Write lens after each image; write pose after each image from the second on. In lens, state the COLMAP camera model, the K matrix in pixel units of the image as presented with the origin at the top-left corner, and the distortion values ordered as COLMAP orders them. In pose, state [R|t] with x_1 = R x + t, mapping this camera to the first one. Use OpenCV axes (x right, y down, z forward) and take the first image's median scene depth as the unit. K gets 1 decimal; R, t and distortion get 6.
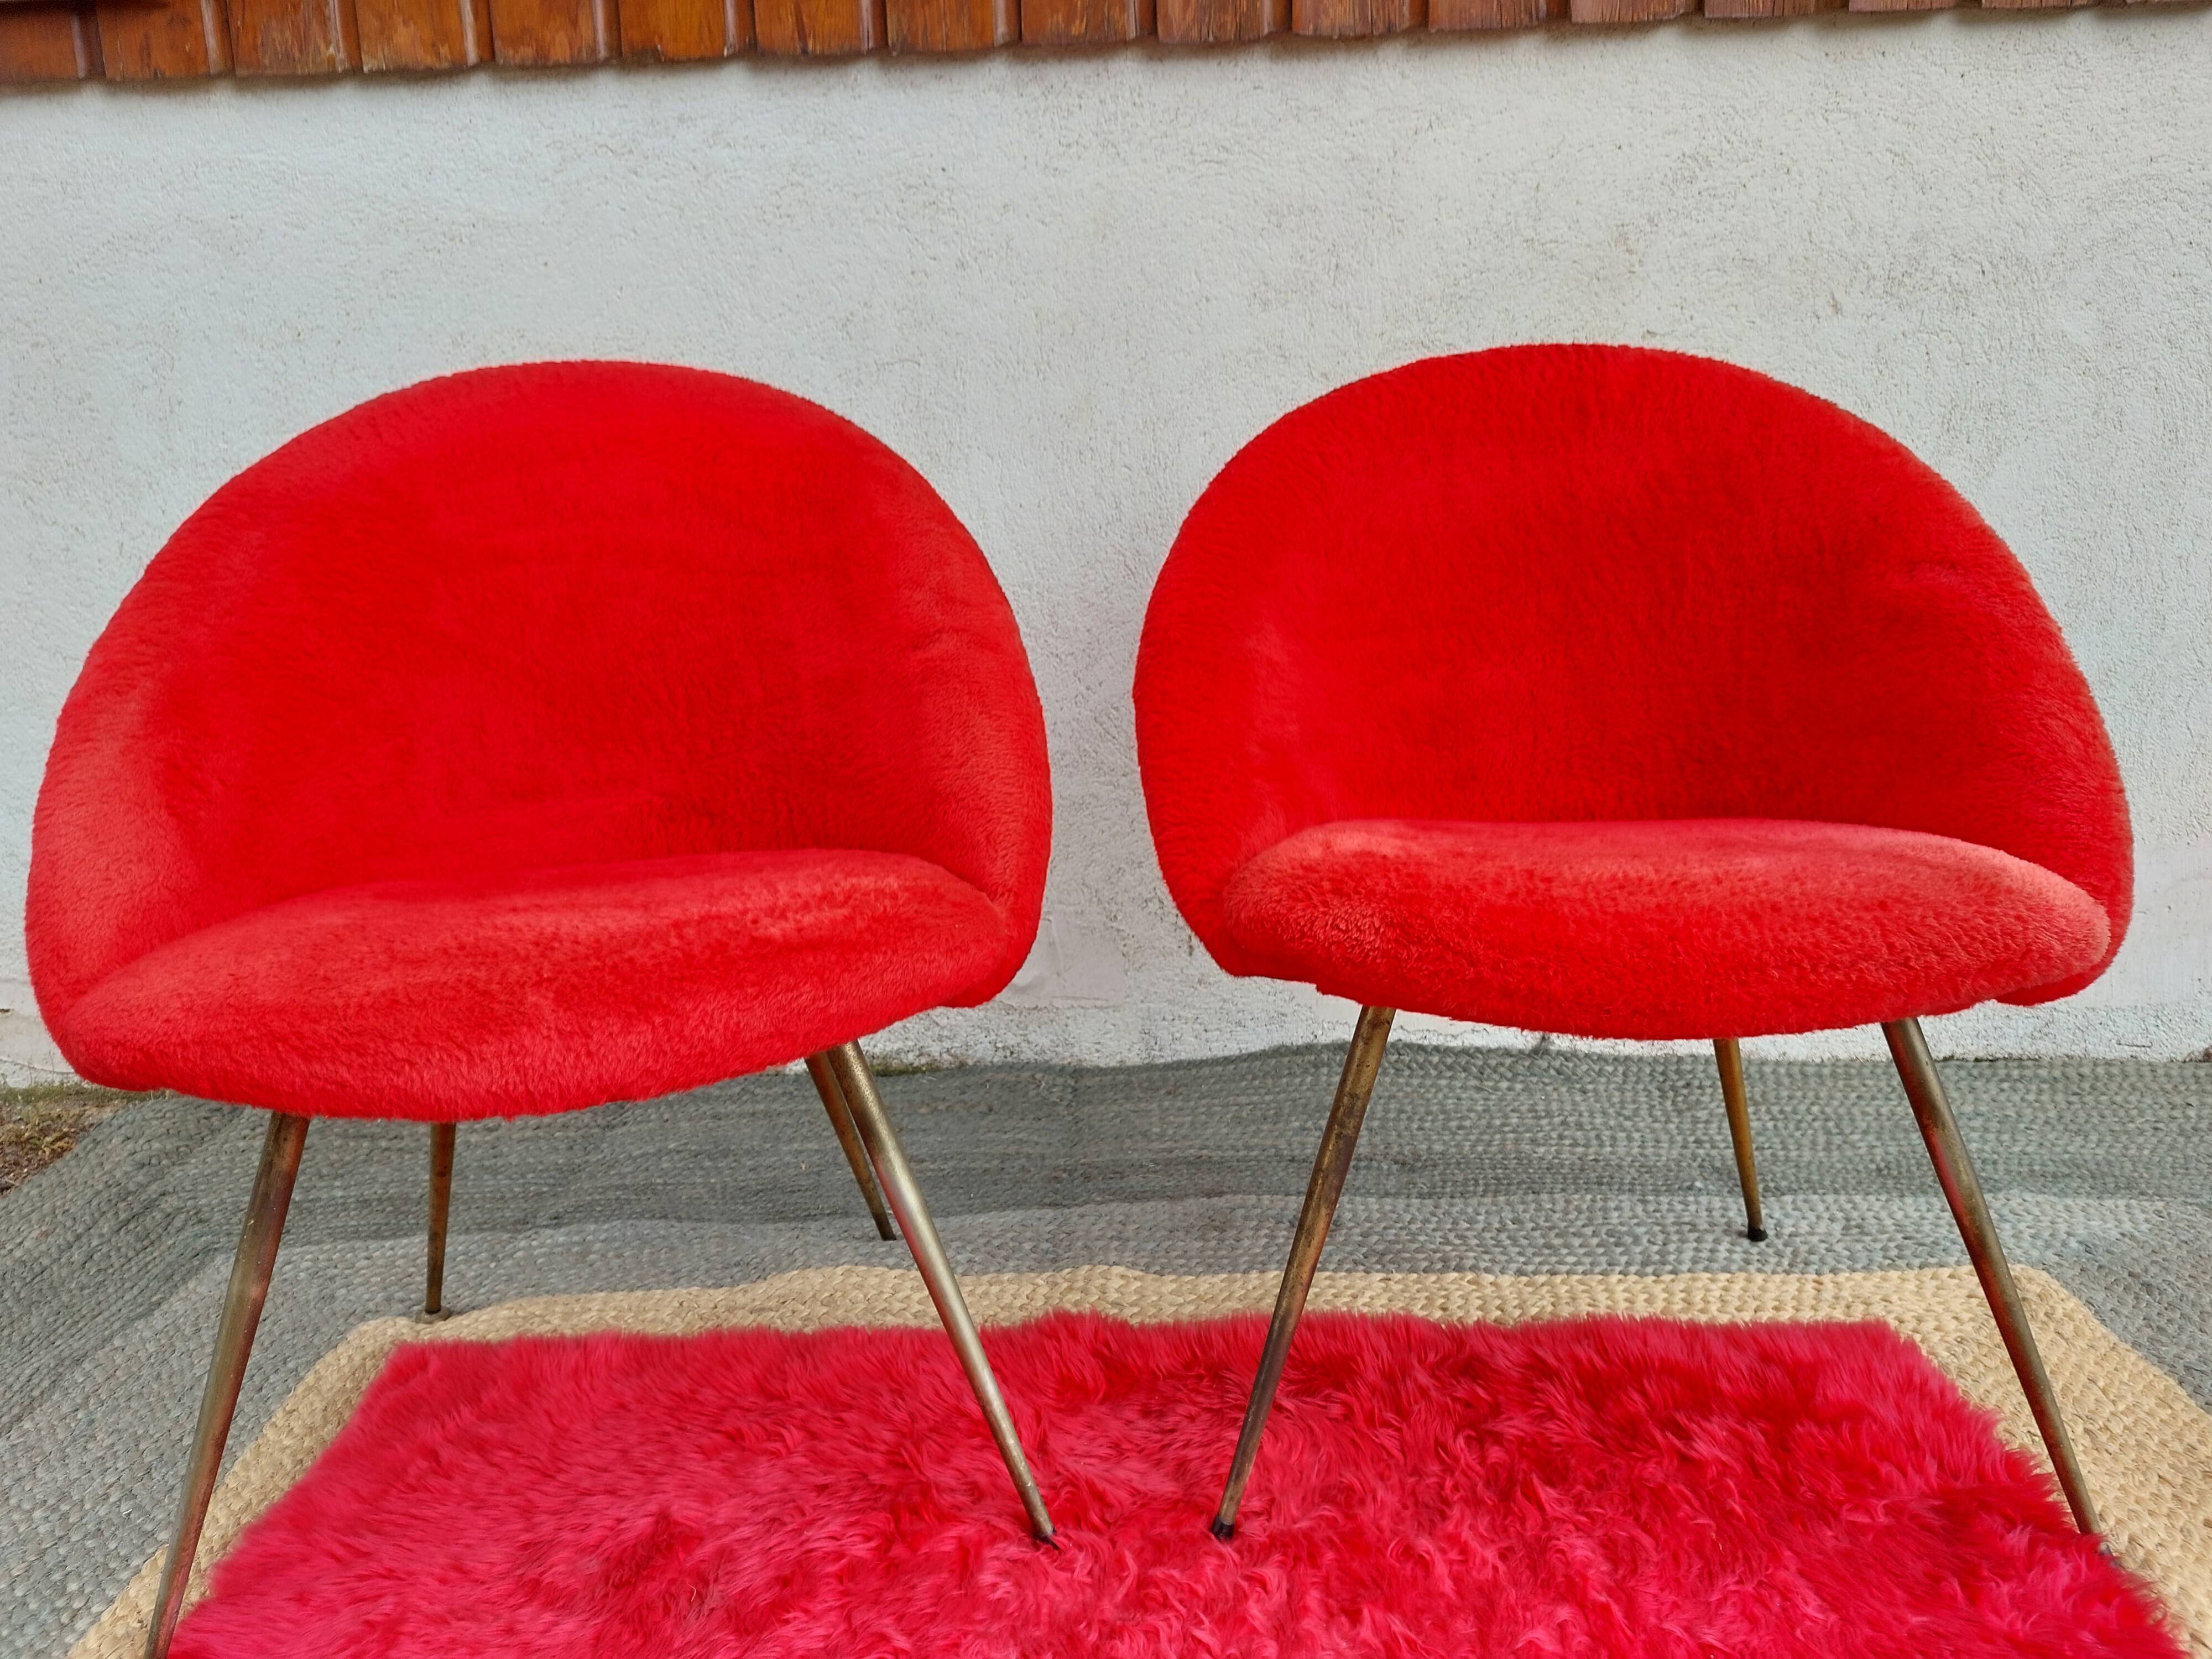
lens RADIAL K [[1611.2, 0, 1089.7], [0, 1611.2, 820.7], [0, 0, 1]] dist [0.045484, -0.036931]
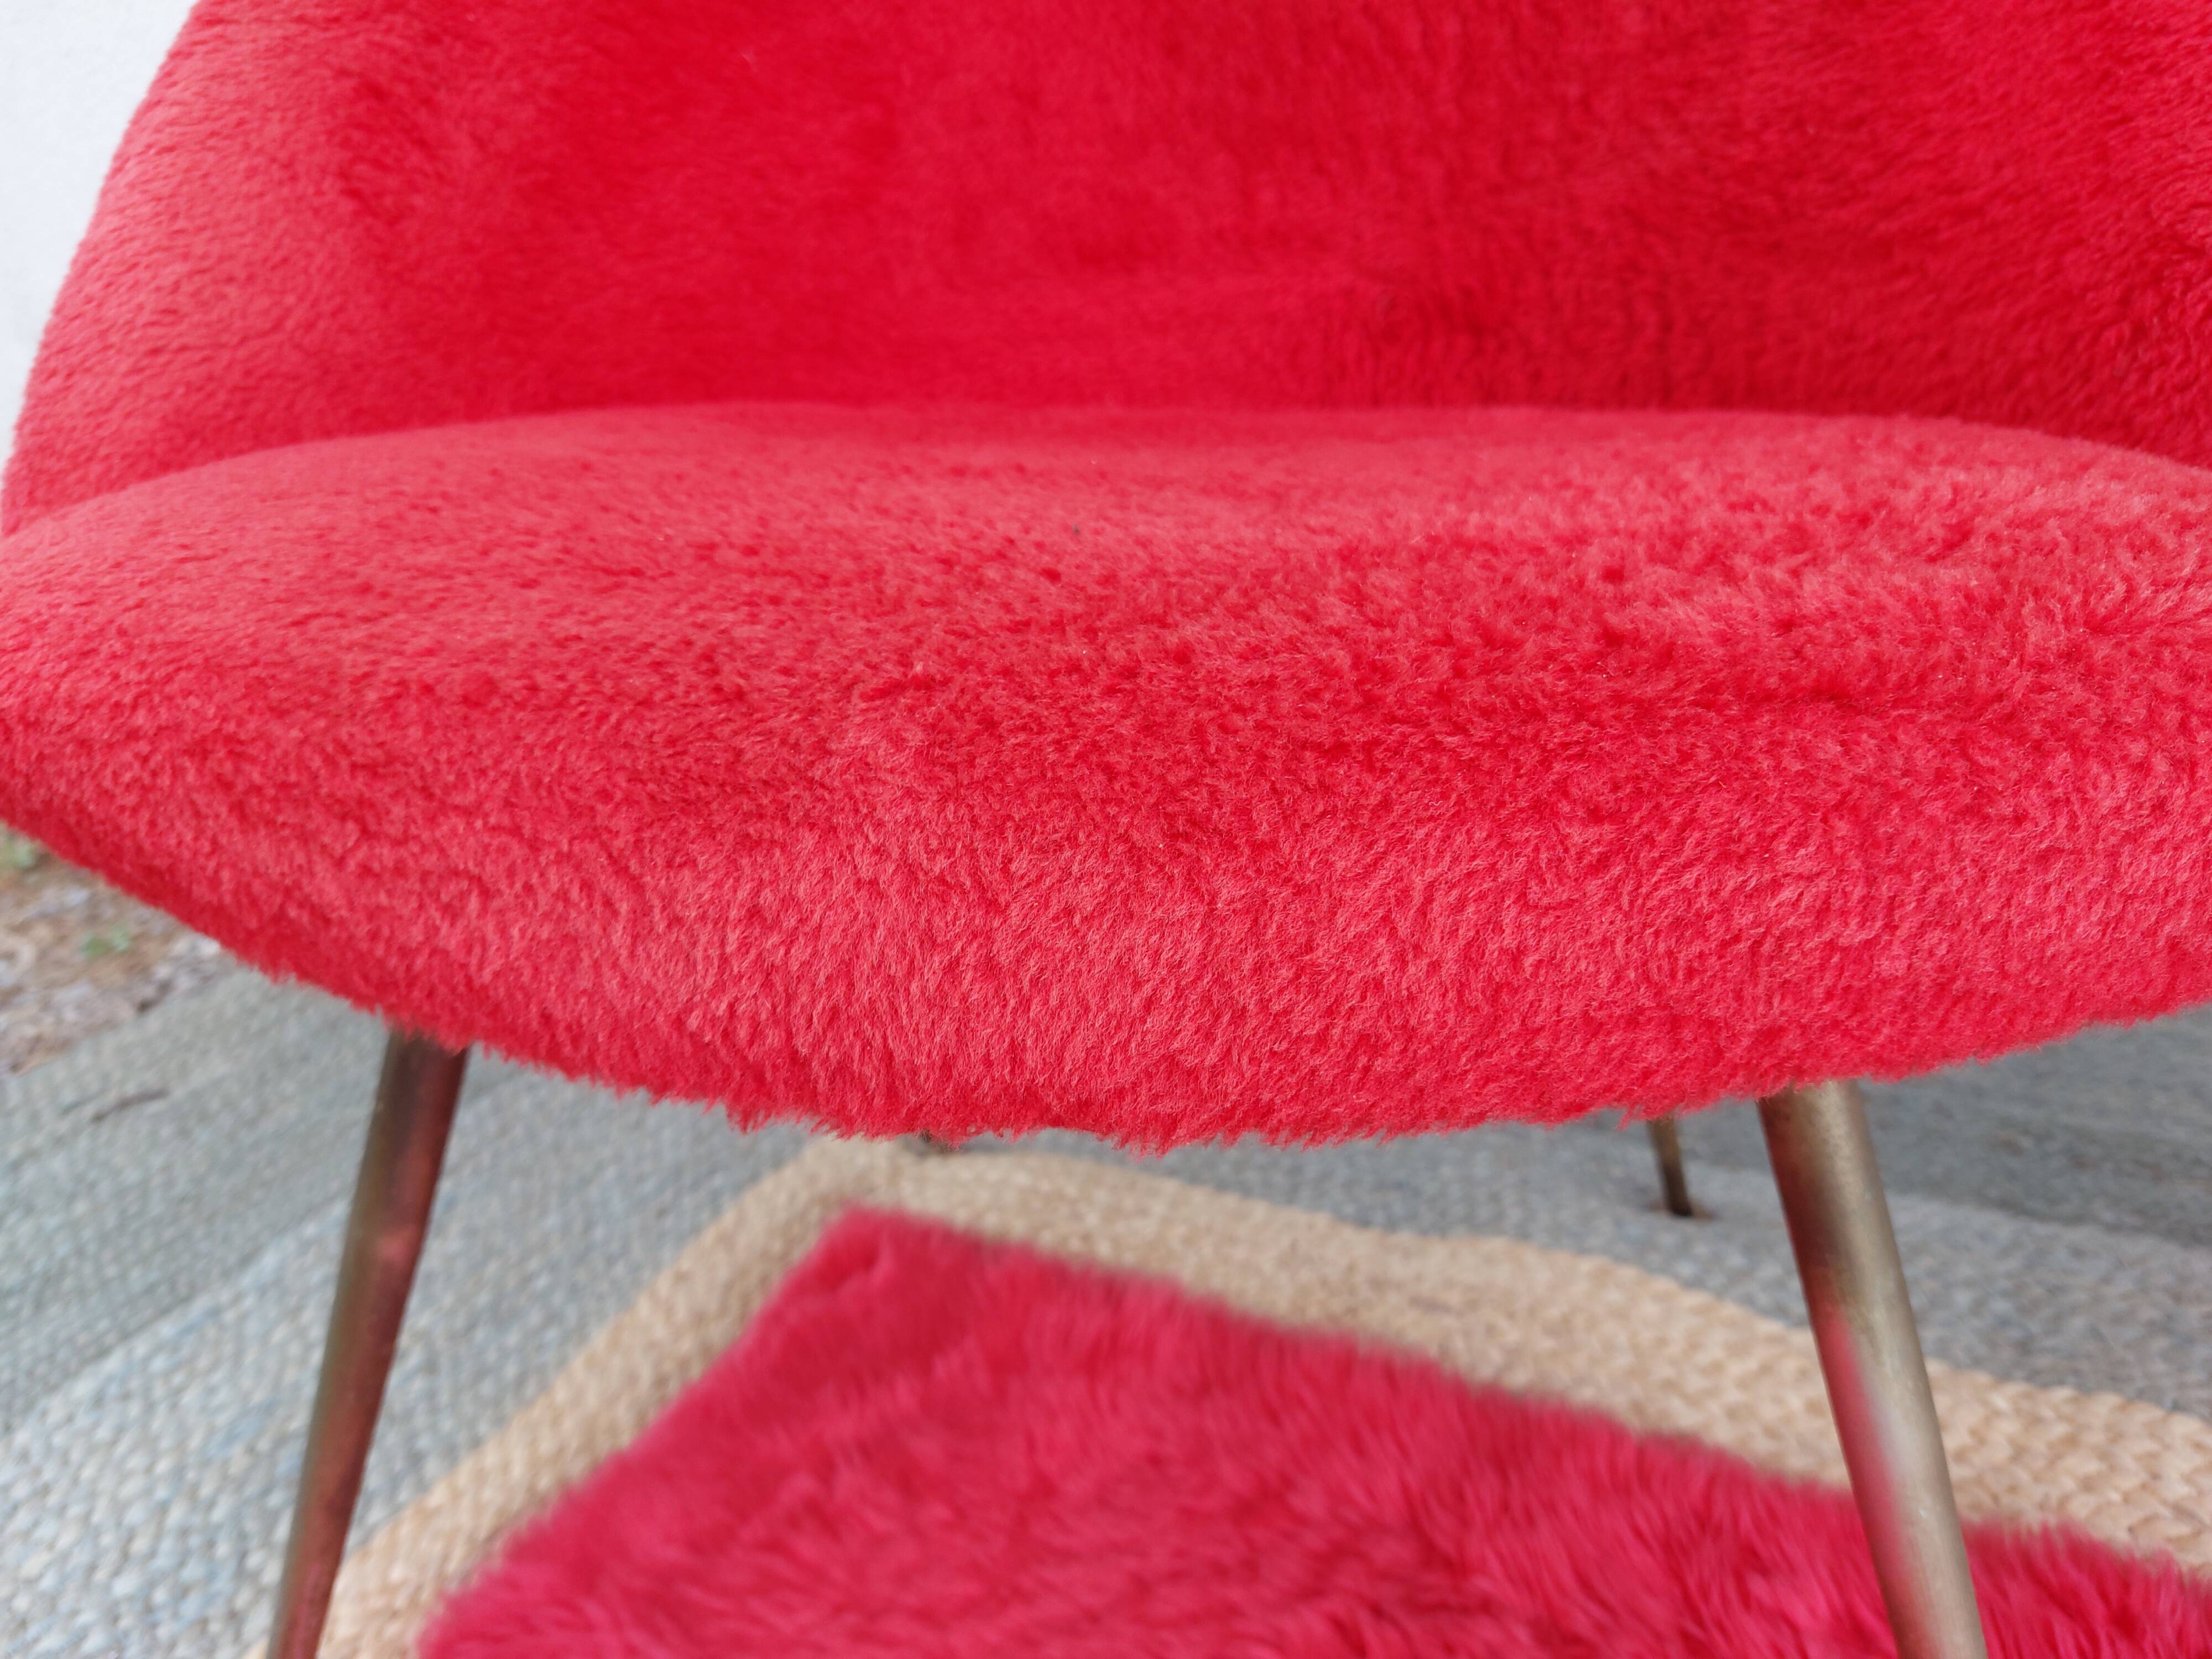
lens RADIAL K [[1638.1, 0, 1103.4], [0, 1638.1, 884.2], [0, 0, 1]] dist [0.027945, -0.060665]
pose [[0.906265, 0.189231, -0.377989, -0.135794], [-0.093964, 0.962013, 0.256322, 0.039756], [0.412135, -0.196778, 0.889620, 0.553024]]
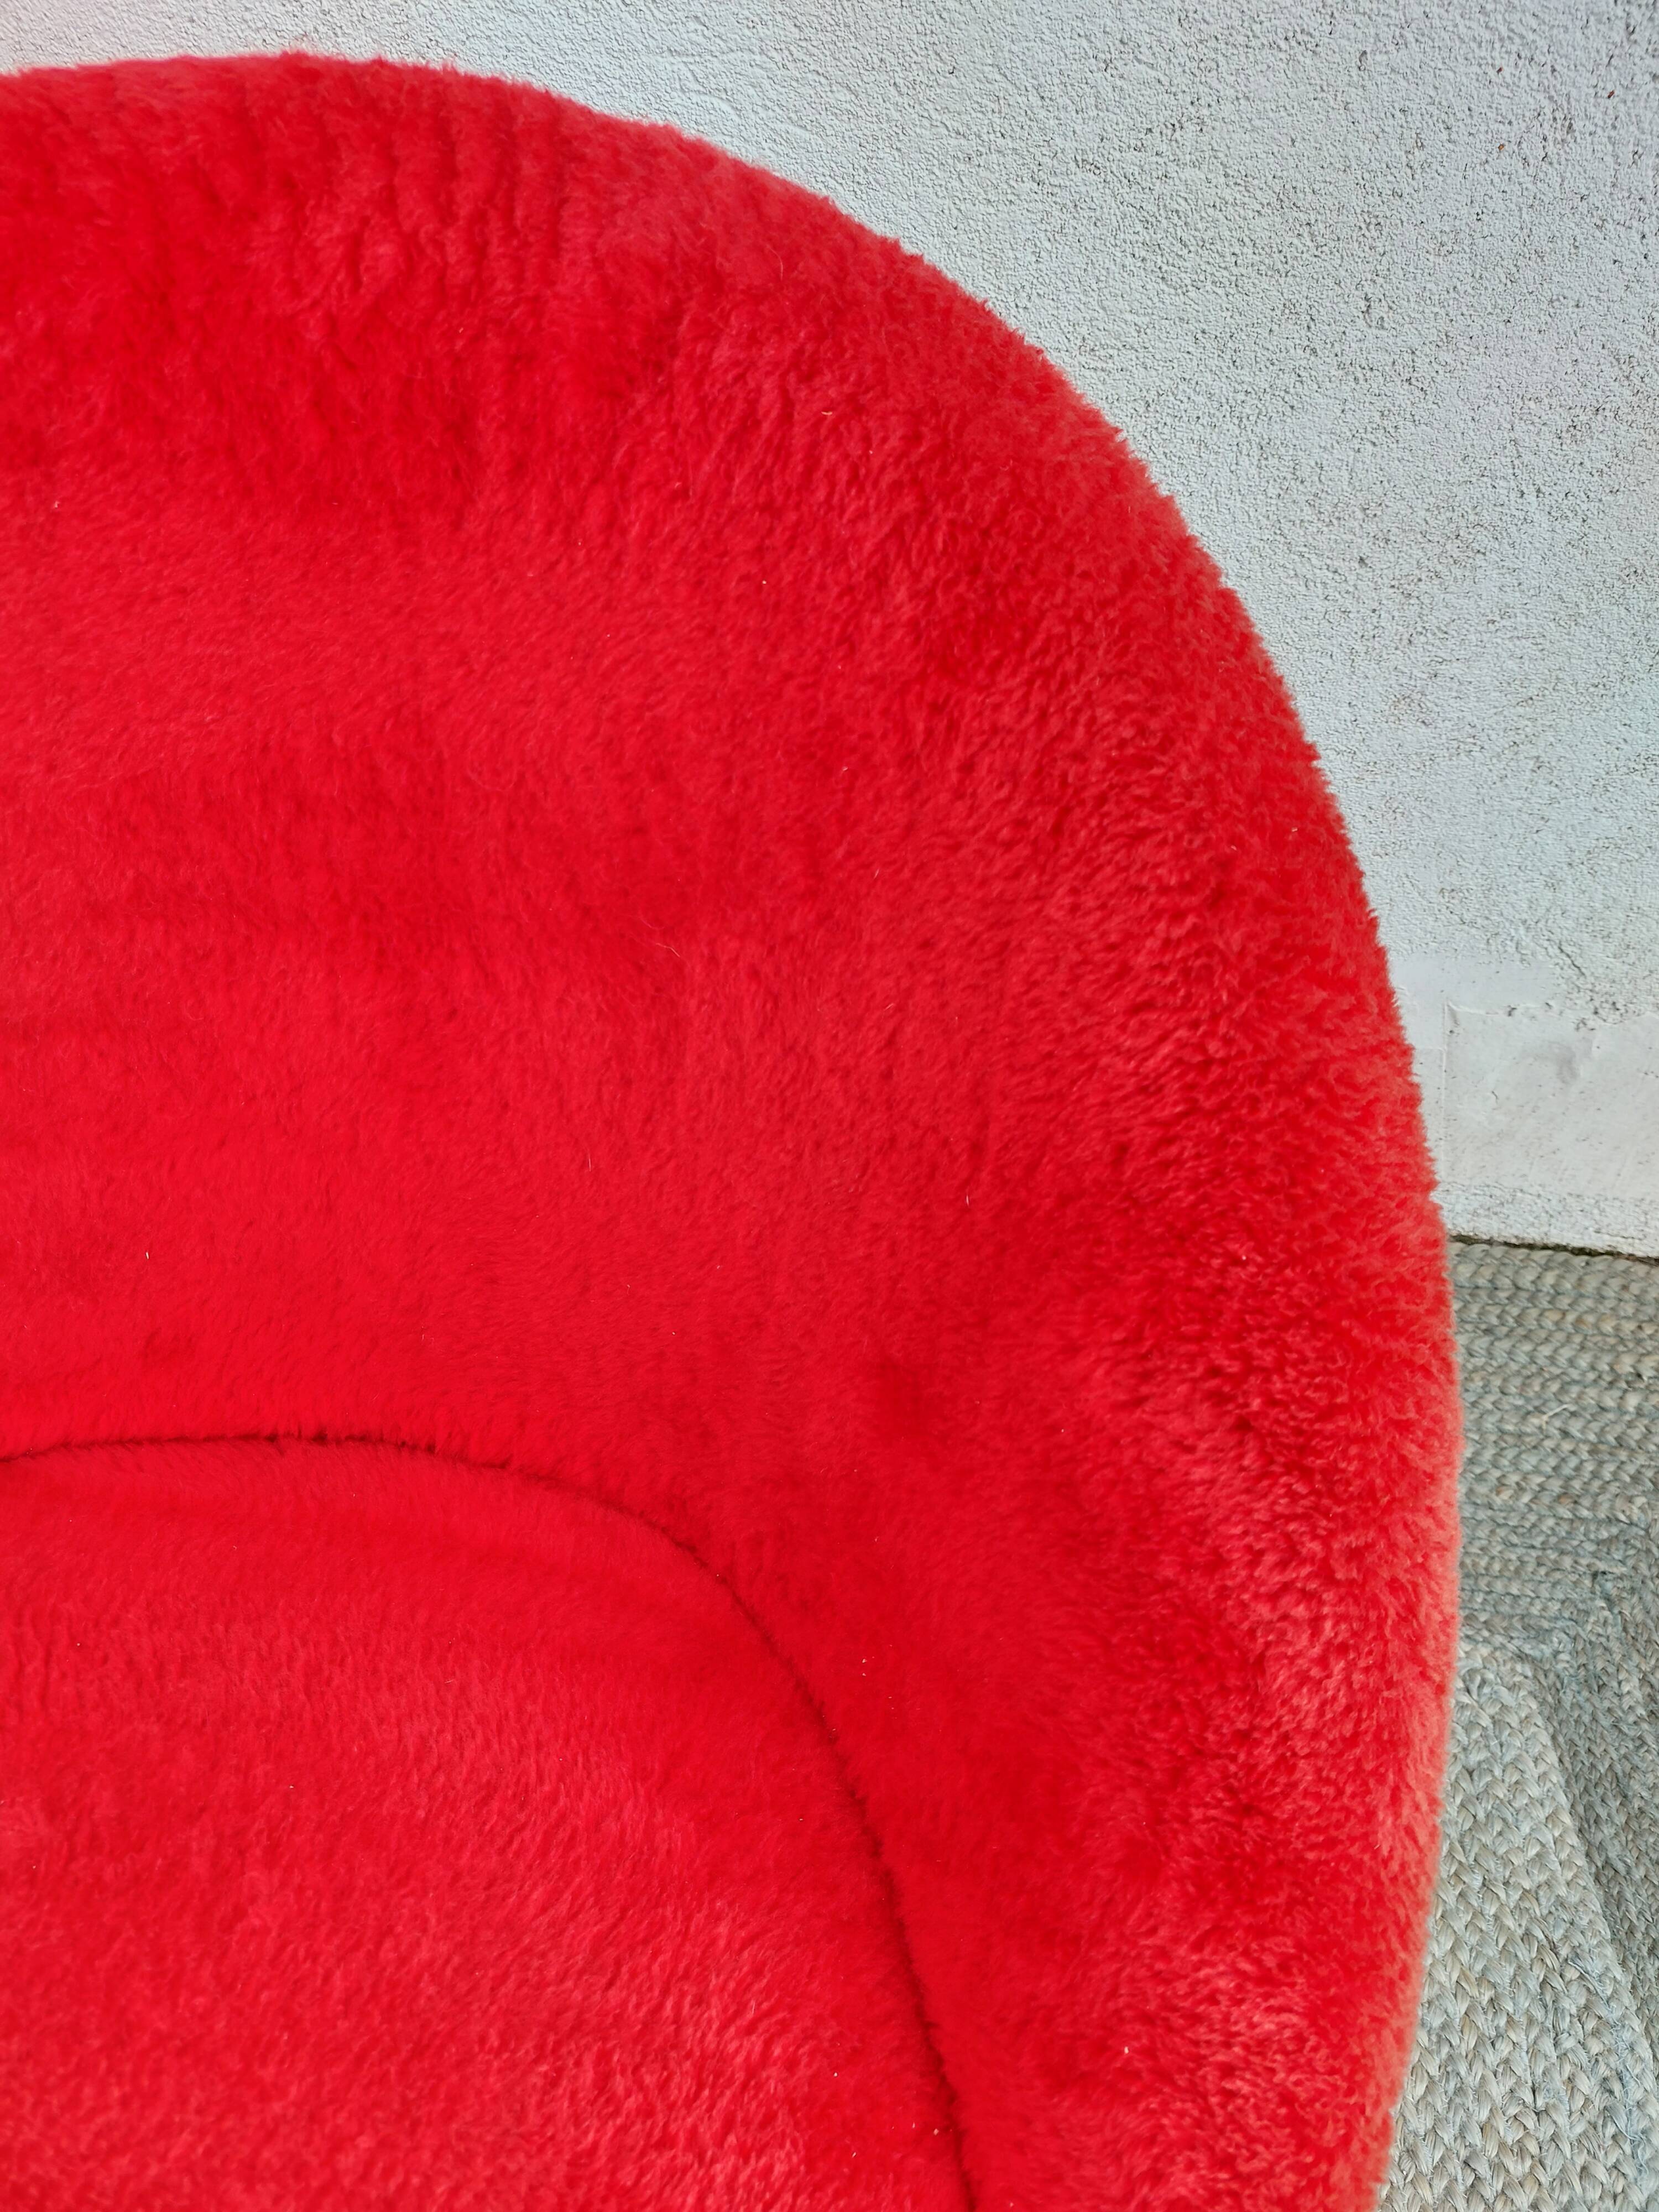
lens RADIAL K [[1603.0, 0, 856.0], [0, 1603.0, 1111.3], [0, 0, 1]] dist [0.038603, -0.031977]
pose [[0.994002, 0.079648, 0.074946, 0.412591], [-0.108890, 0.784559, 0.610418, -0.393442], [-0.010181, -0.614917, 0.788526, 0.764067]]
